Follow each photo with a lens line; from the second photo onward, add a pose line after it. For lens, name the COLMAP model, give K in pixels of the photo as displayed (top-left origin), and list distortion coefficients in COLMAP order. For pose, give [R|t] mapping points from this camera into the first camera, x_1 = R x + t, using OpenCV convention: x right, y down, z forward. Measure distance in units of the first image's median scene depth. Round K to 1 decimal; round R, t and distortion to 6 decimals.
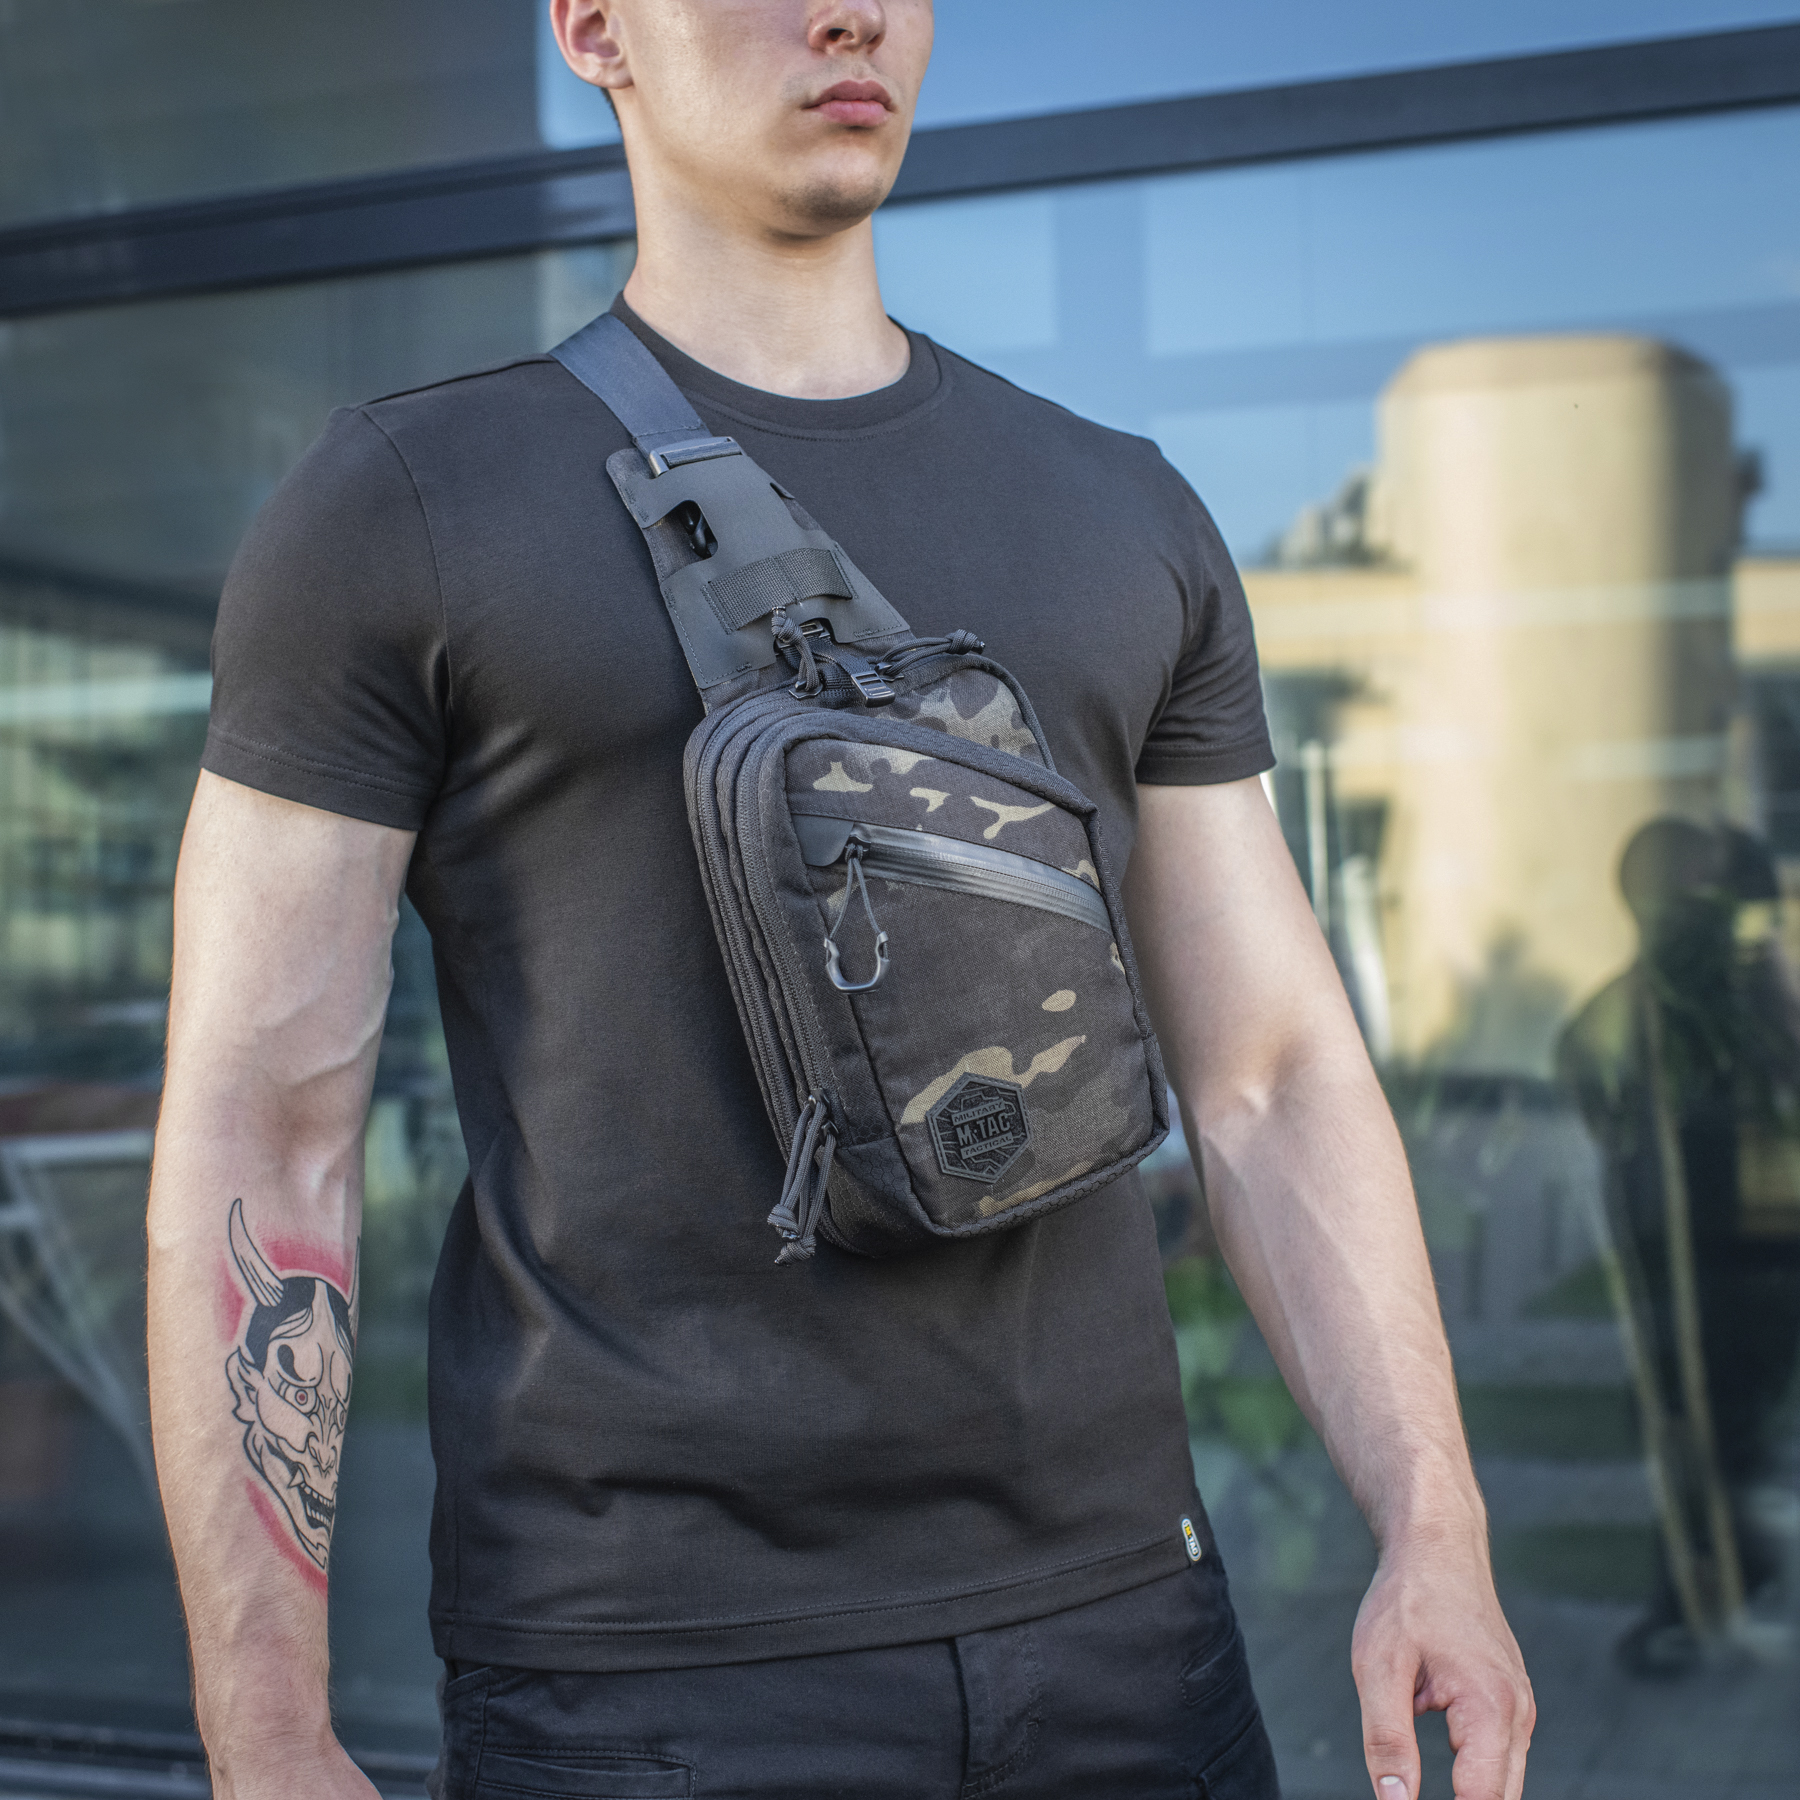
lens RADIAL K [[2900.6, 0, 916.7], [0, 2900.6, 887.2], [0, 0, 1]] dist [-0.009558, 0.000000]
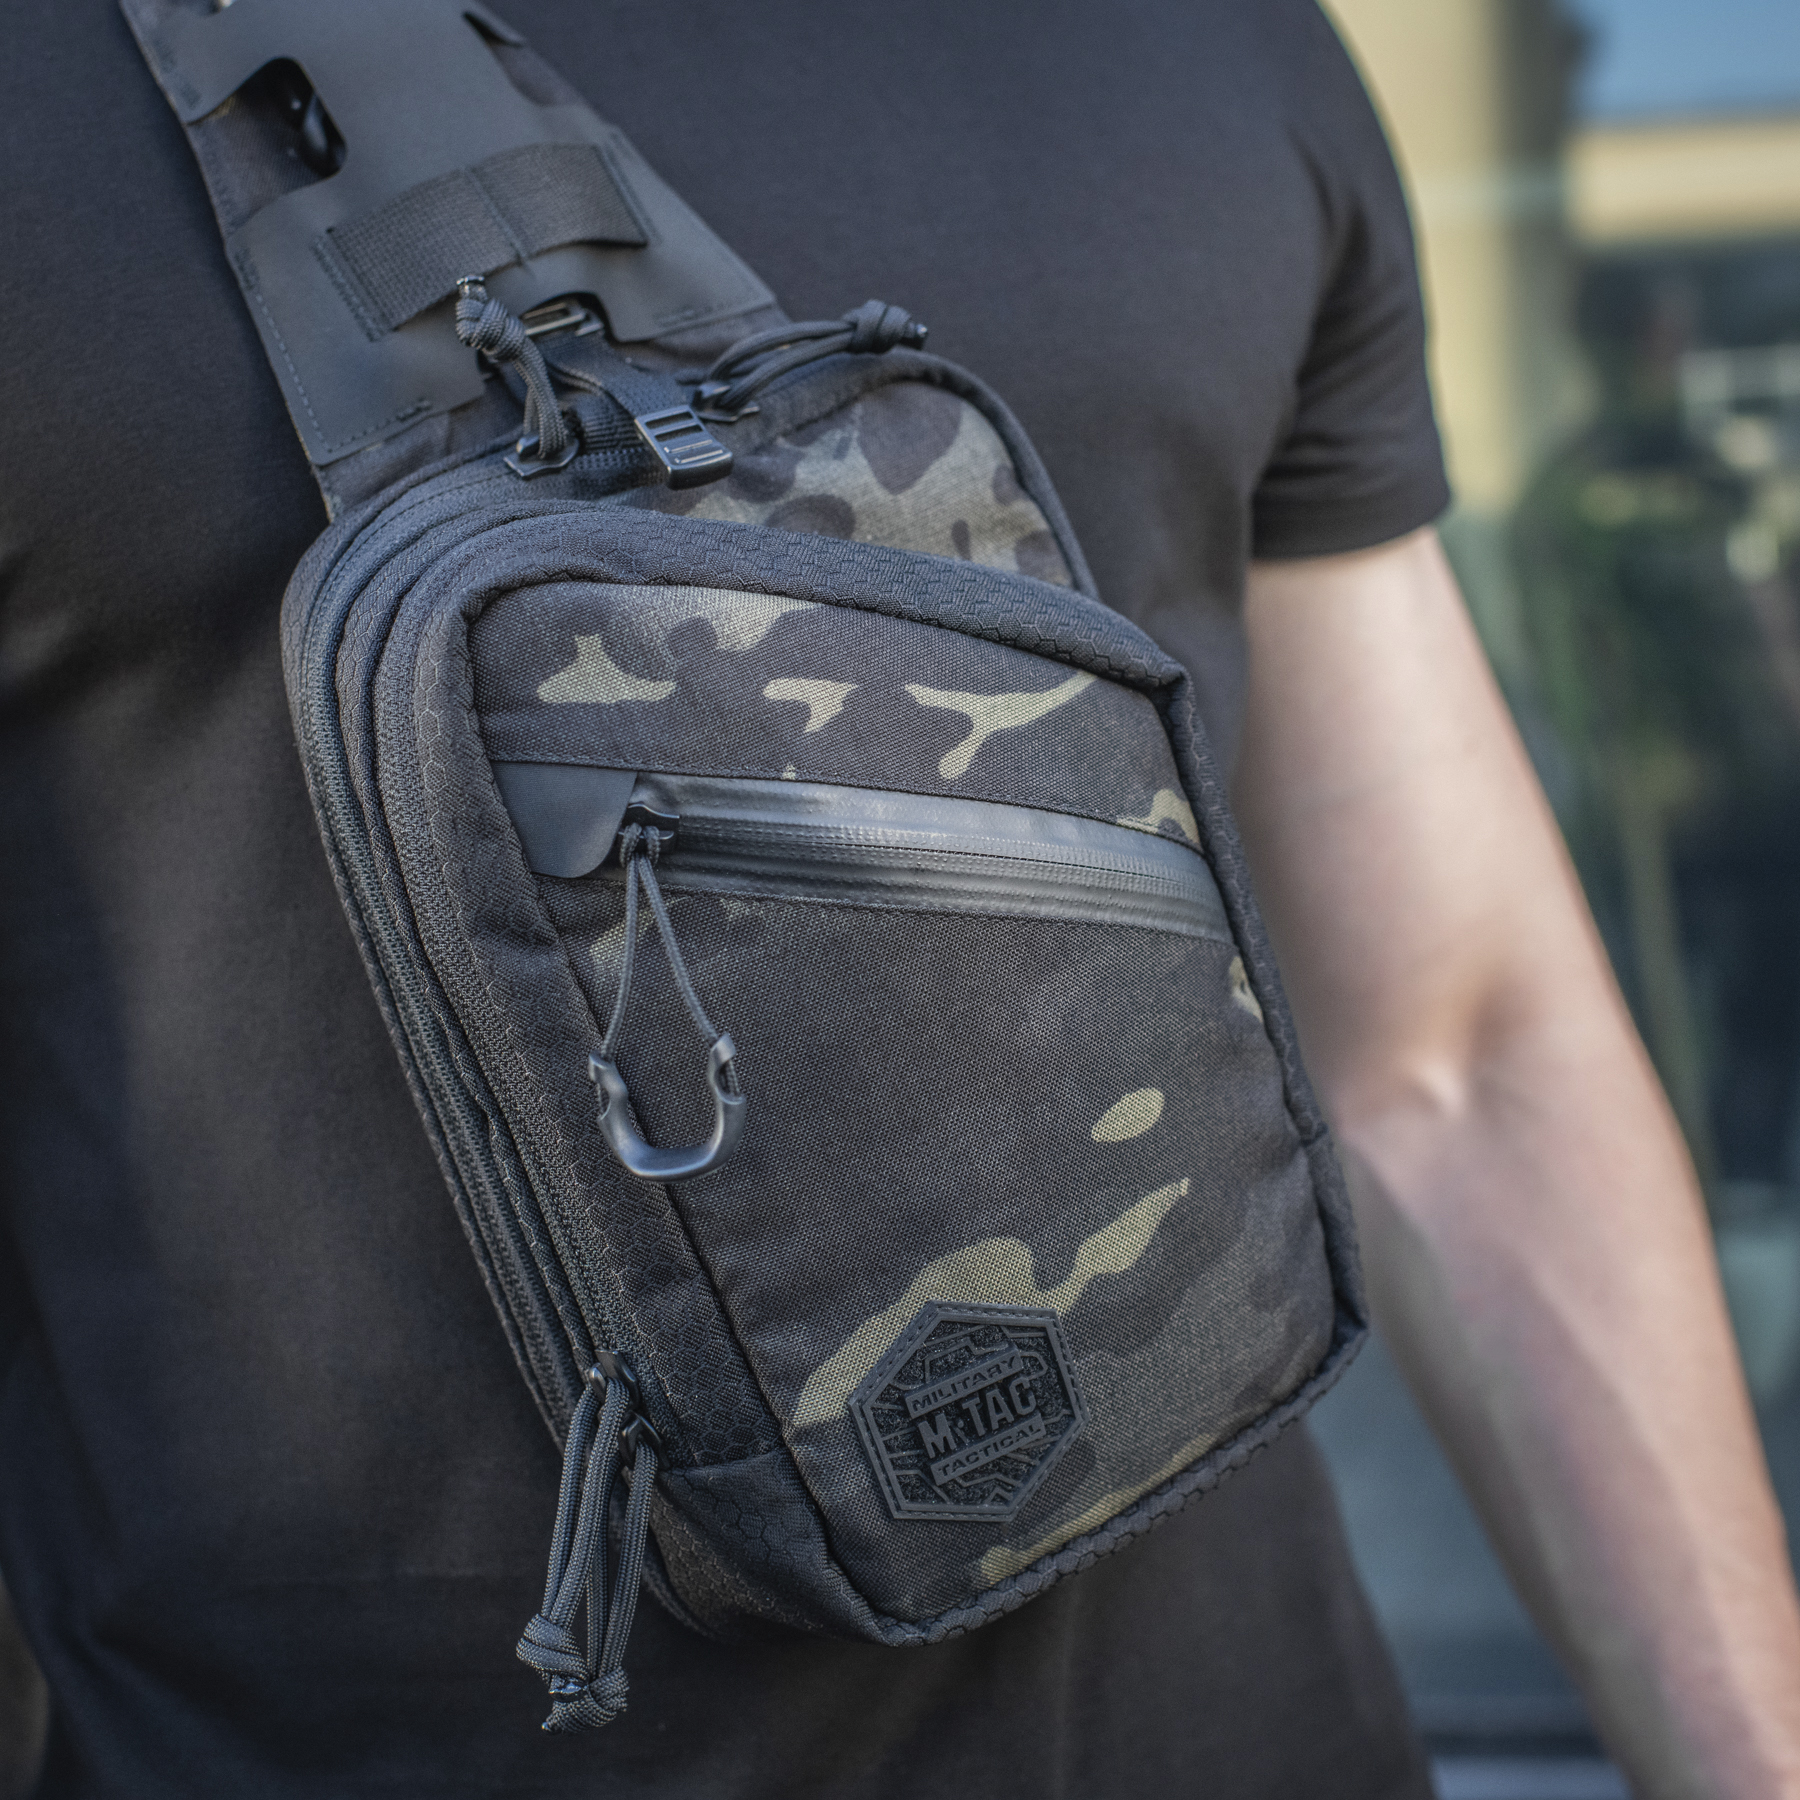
lens RADIAL K [[2900.6, 0, 961.8], [0, 2900.6, 864.4], [0, 0, 1]] dist [-0.009558, 0.000000]
pose [[0.998169, -0.060301, -0.004750, 0.027726], [0.060437, 0.991026, 0.119226, -0.056595], [-0.002482, -0.119295, 0.992856, 0.555441]]
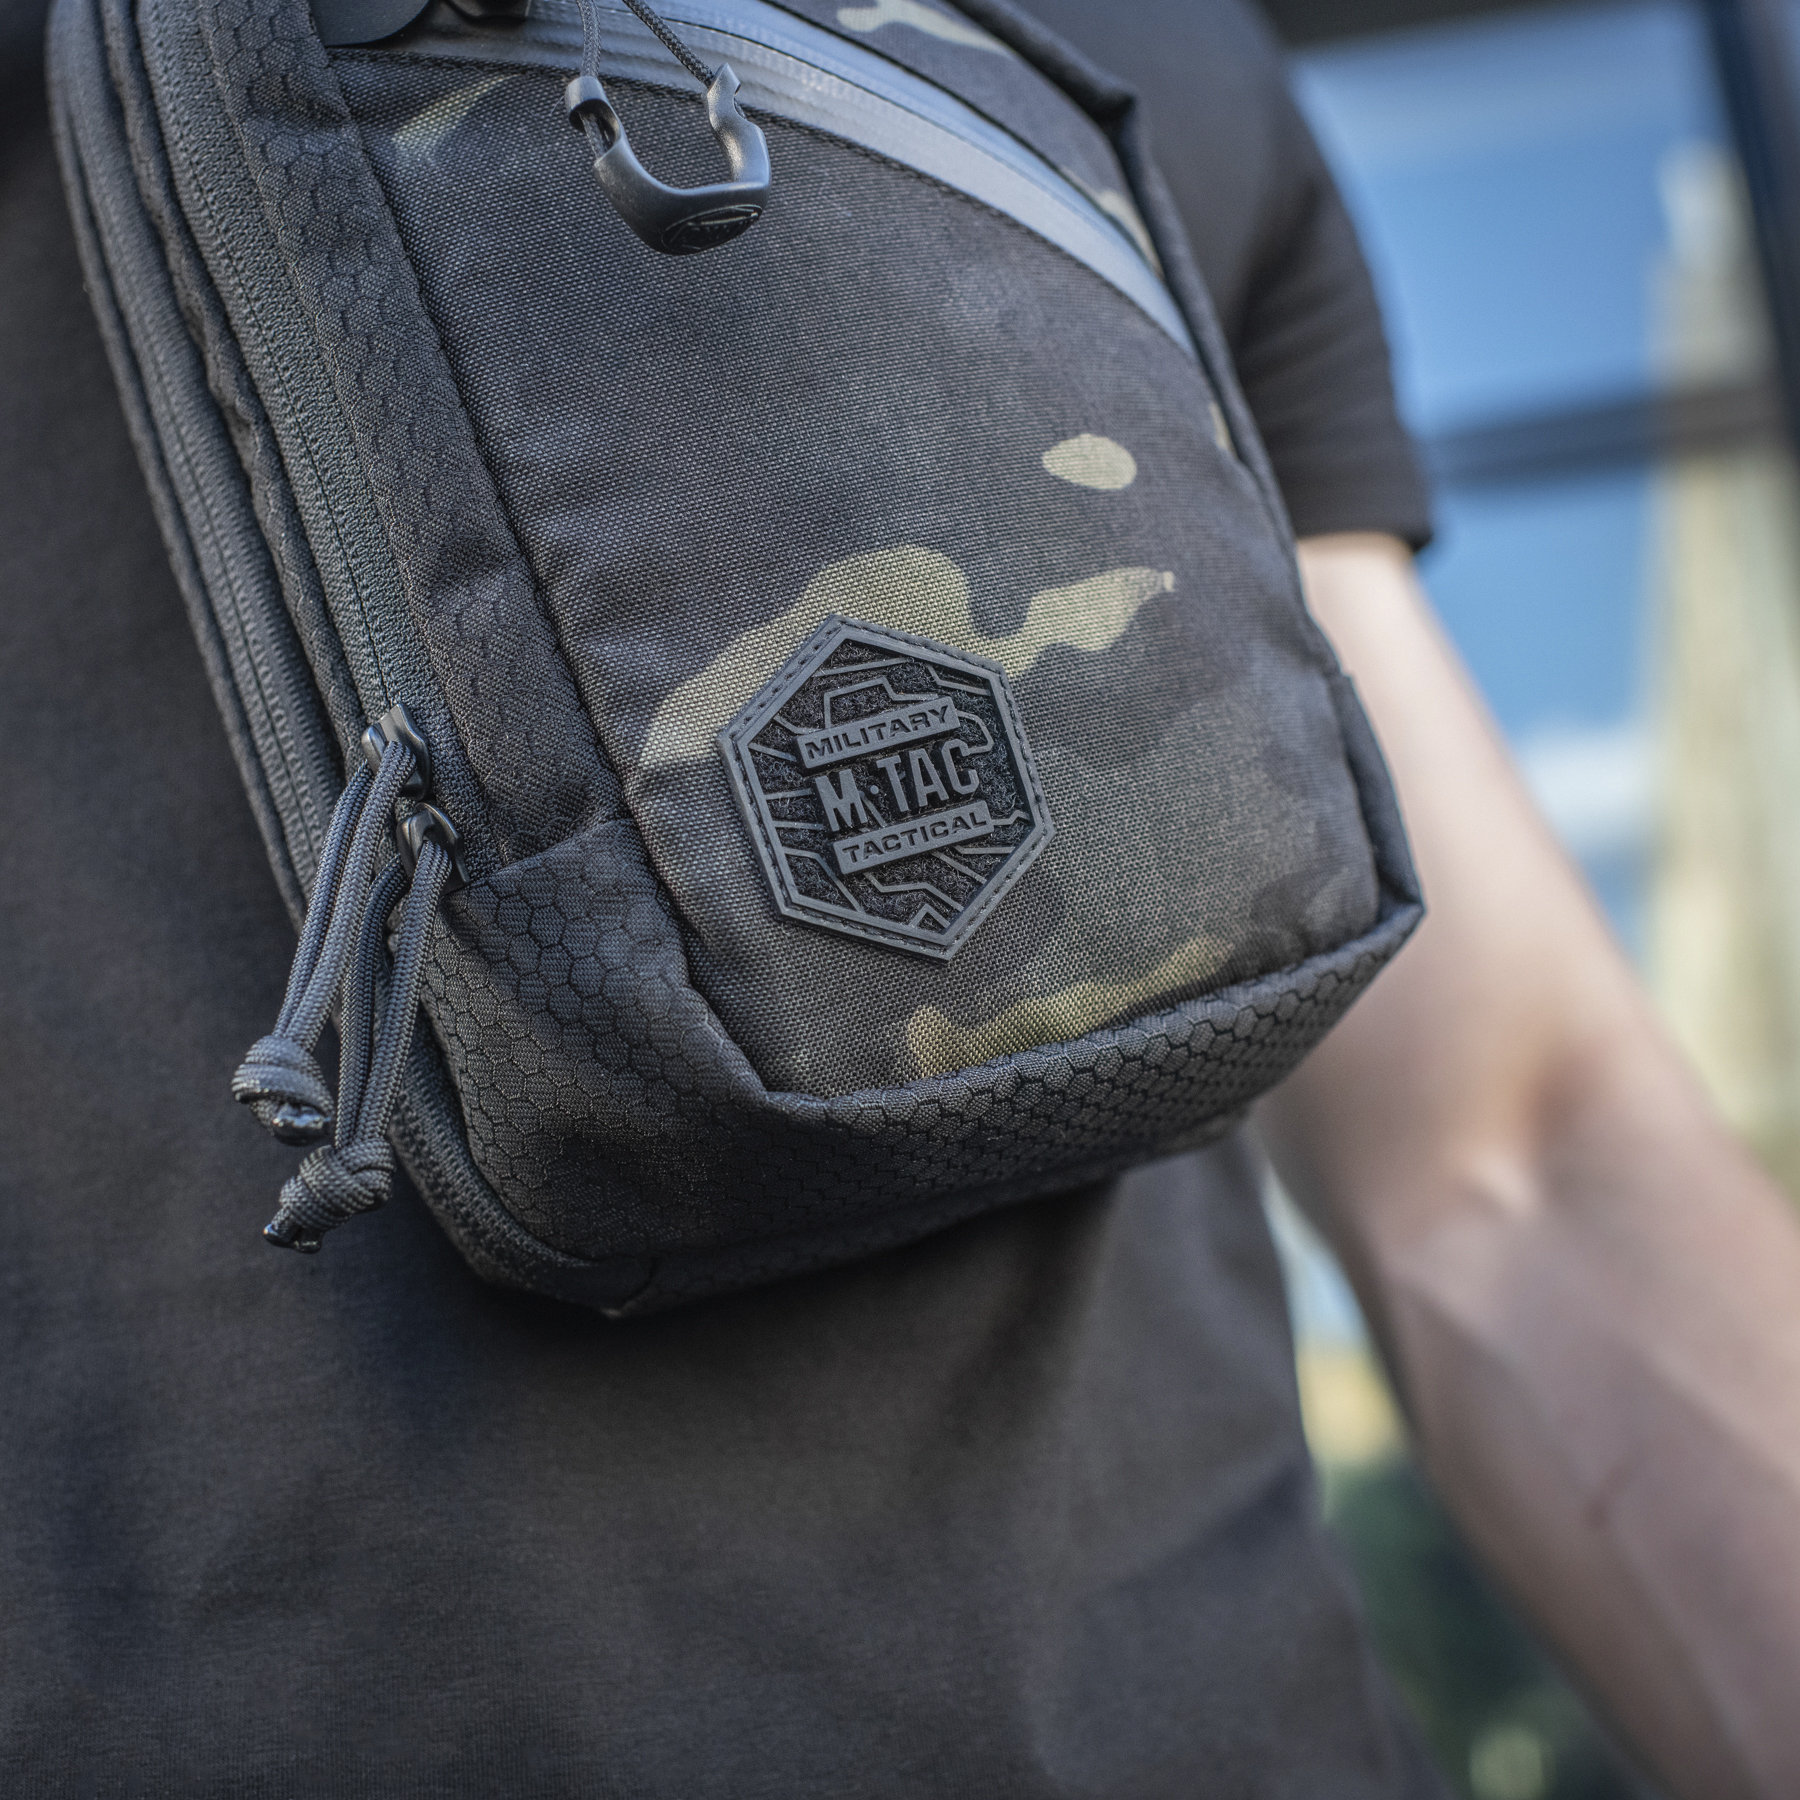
lens RADIAL K [[2900.6, 0, 792.2], [0, 2900.6, 838.7], [0, 0, 1]] dist [-0.009558, 0.000000]
pose [[0.997697, -0.067788, -0.002342, 0.011398], [0.064446, 0.958143, -0.278944, 0.178471], [0.021154, 0.278150, 0.960305, 0.683850]]
